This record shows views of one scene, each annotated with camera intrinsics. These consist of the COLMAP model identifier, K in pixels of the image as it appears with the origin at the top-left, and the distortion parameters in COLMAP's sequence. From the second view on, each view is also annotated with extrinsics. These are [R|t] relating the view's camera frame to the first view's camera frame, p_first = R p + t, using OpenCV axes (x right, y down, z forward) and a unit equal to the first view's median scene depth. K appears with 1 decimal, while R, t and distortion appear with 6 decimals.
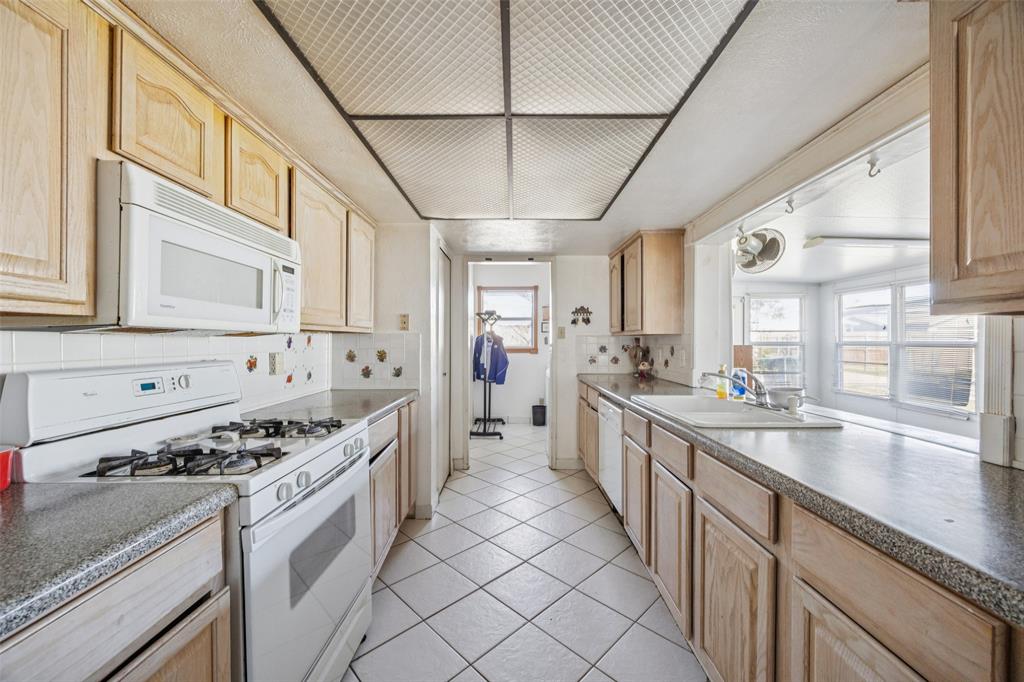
lens RADIAL K [[396.4, 0, 509.6], [0, 396.4, 342.4], [0, 0, 1]] dist [-0.003711, -0.000383]
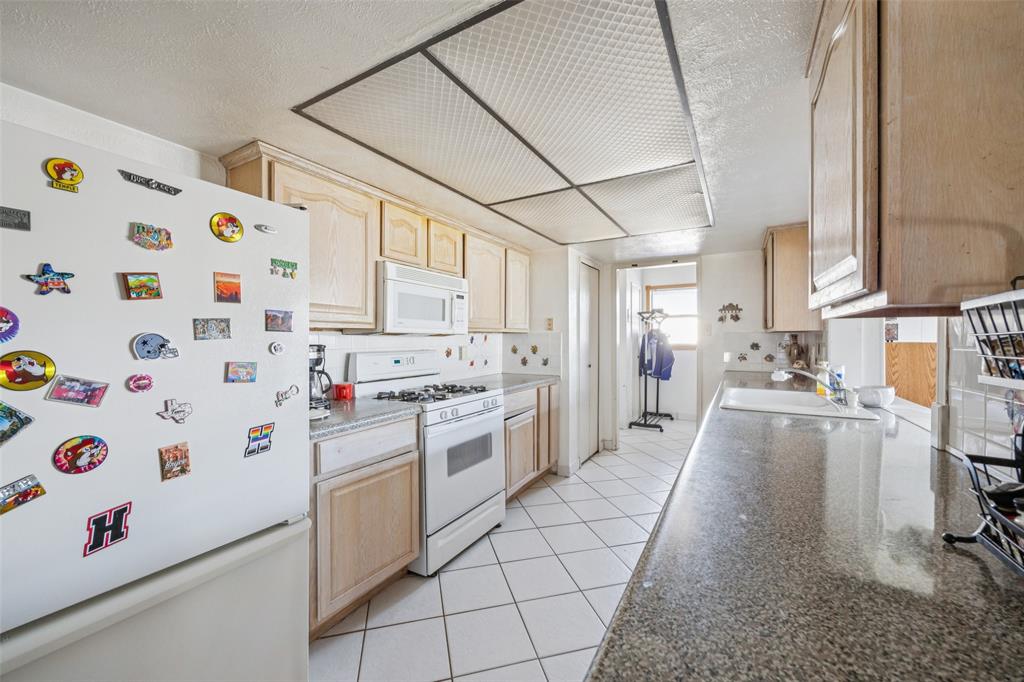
lens RADIAL K [[384.8, 0, 491.8], [0, 384.8, 340.9], [0, 0, 1]] dist [0.001024, 0.000140]
pose [[0.854567, 0.001035, -0.519340, 0.312068], [0.000854, 0.999994, 0.003399, -0.000336], [0.519340, -0.003349, 0.854561, -0.257395]]
